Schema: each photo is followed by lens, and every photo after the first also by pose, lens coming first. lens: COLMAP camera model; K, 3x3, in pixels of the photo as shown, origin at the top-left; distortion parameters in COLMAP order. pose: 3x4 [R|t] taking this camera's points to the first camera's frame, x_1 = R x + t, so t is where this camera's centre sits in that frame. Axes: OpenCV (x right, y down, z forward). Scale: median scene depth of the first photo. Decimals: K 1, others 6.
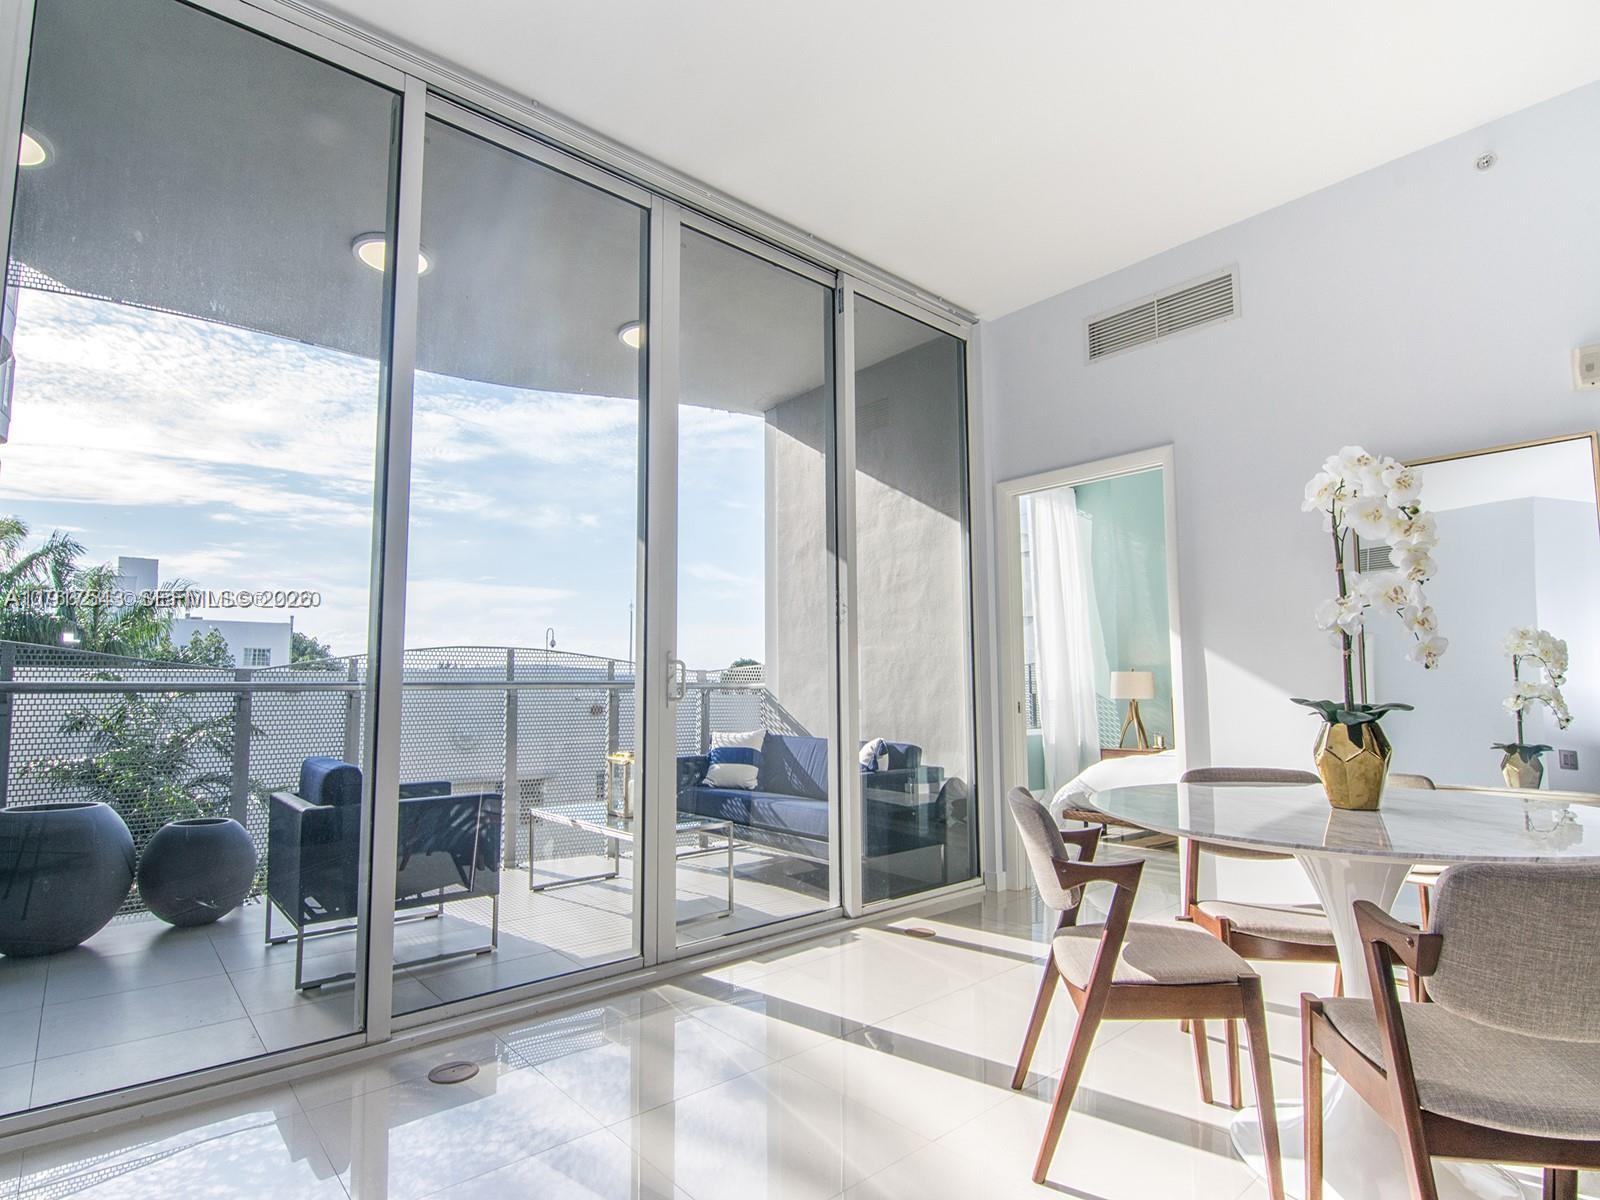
lens RADIAL K [[809.0, 0, 763.3], [0, 809.0, 605.7], [0, 0, 1]] dist [-0.023769, -0.000692]
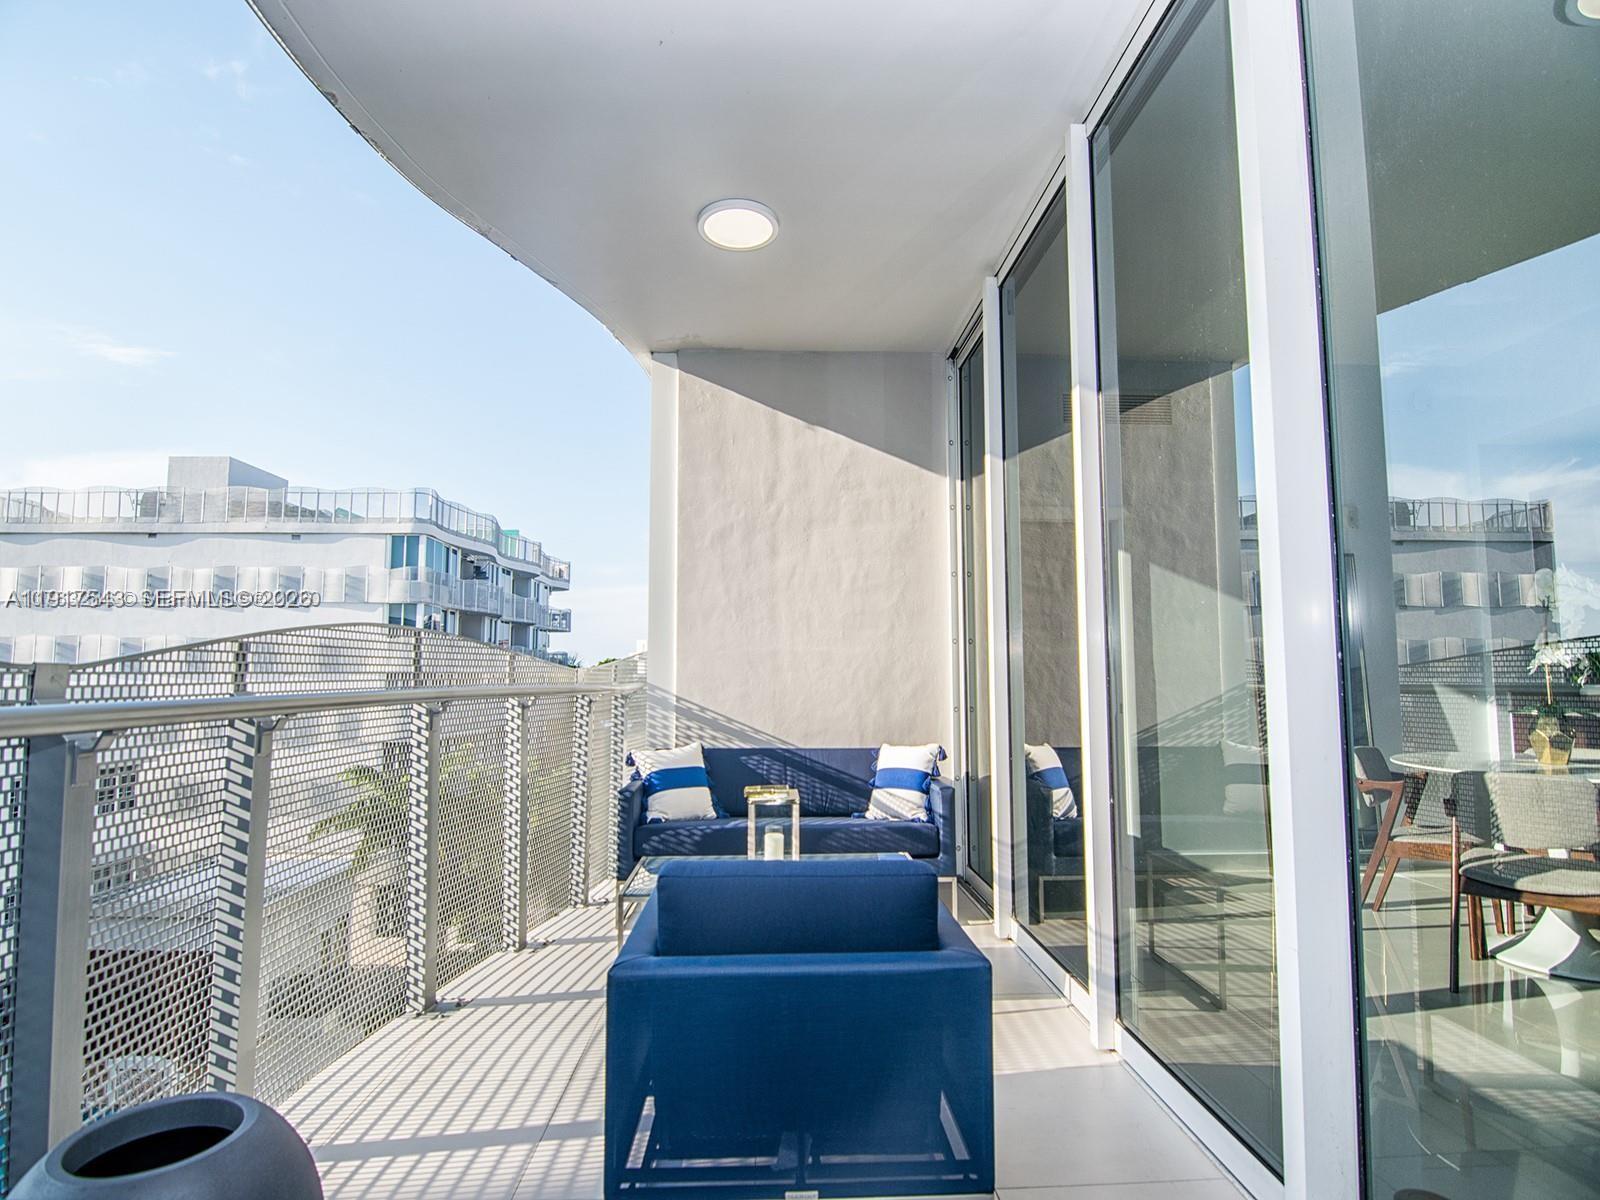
lens RADIAL K [[785.4, 0, 795.6], [0, 785.4, 601.4], [0, 0, 1]] dist [-0.003396, -0.014846]
pose [[0.604301, 0.081268, 0.792601, -0.628947], [-0.076568, 0.996104, -0.043756, 0.039913], [-0.793069, -0.034246, 0.608169, 0.476898]]
